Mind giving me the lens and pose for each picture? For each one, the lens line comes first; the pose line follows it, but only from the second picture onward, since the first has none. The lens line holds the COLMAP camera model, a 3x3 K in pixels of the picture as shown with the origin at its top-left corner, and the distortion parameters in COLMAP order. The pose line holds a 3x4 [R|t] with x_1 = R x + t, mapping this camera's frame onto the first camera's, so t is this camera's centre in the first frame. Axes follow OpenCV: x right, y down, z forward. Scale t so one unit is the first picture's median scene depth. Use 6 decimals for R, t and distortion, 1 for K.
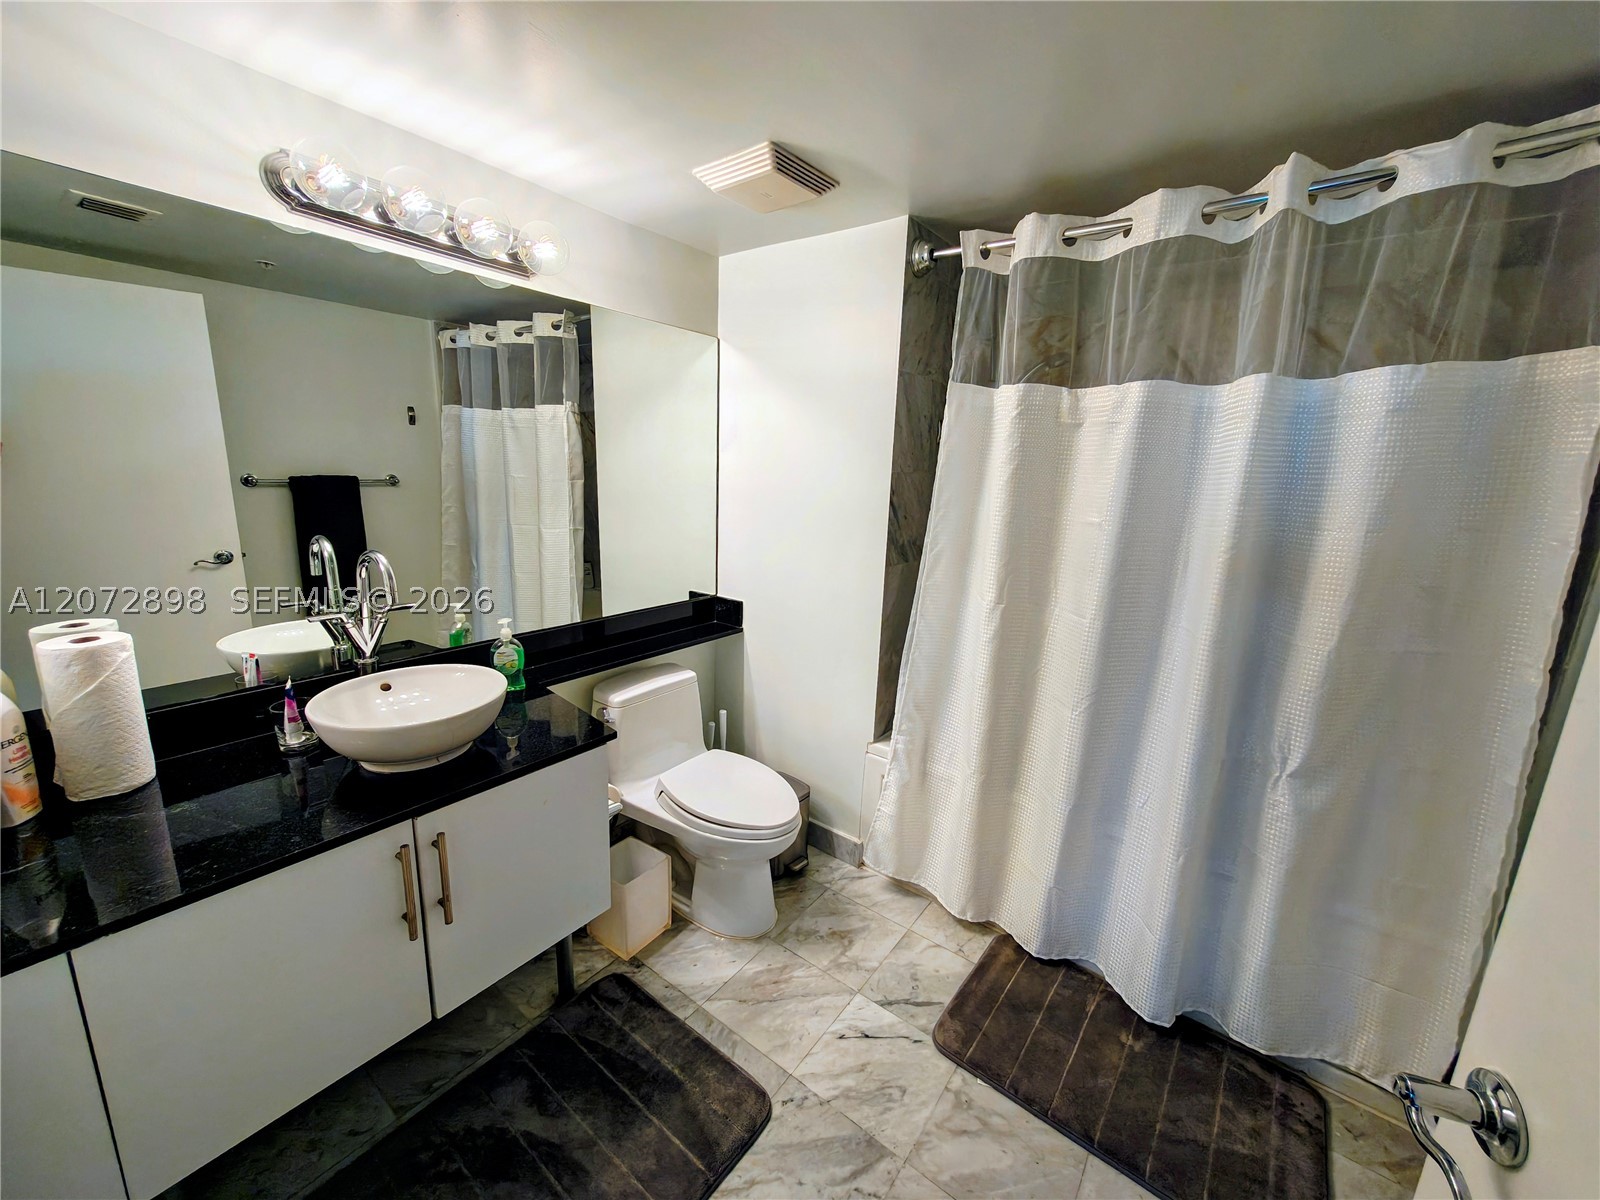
lens RADIAL K [[627.8, 0, 800.8], [0, 627.8, 598.8], [0, 0, 1]] dist [-0.000219, 0.000338]
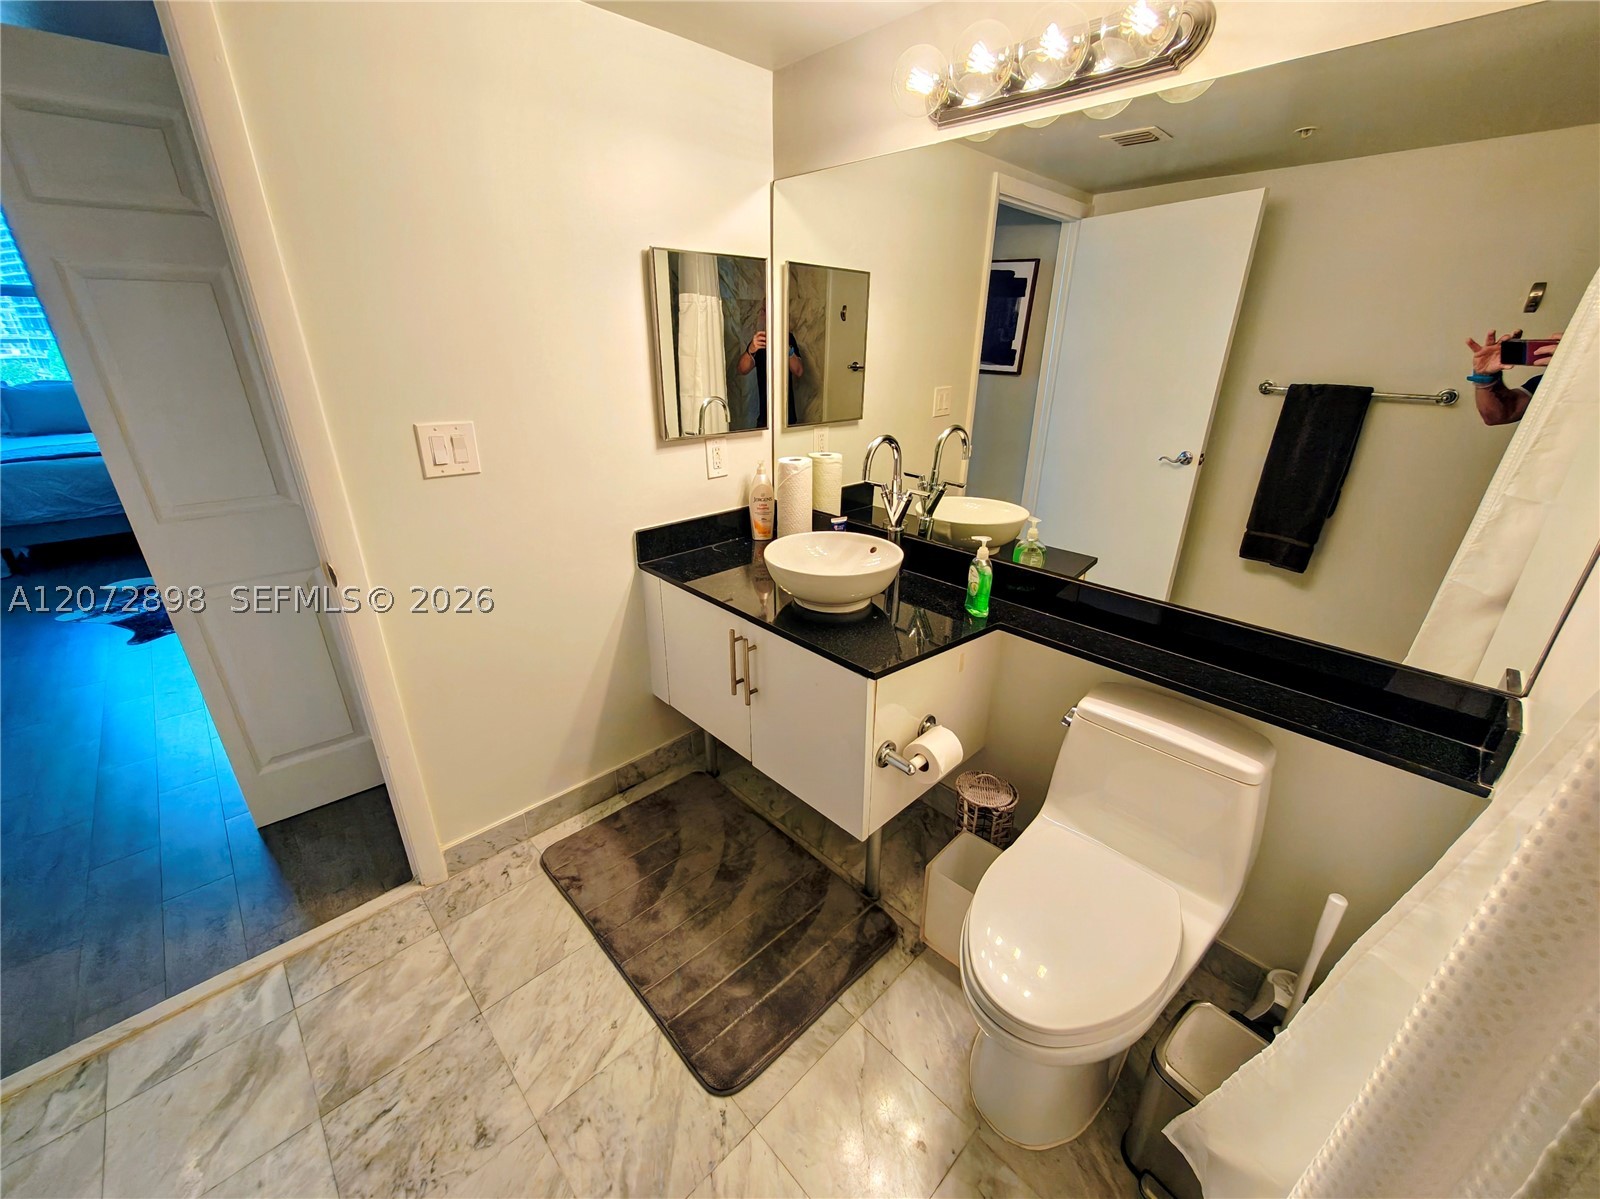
lens RADIAL K [[632.7, 0, 800.0], [0, 632.7, 599.5], [0, 0, 1]] dist [-0.002092, 0.000172]
pose [[-0.162315, 0.340504, -0.926127, 0.512520], [-0.223615, 0.901461, 0.370627, -0.188974], [0.961067, 0.267254, -0.070179, 0.942463]]
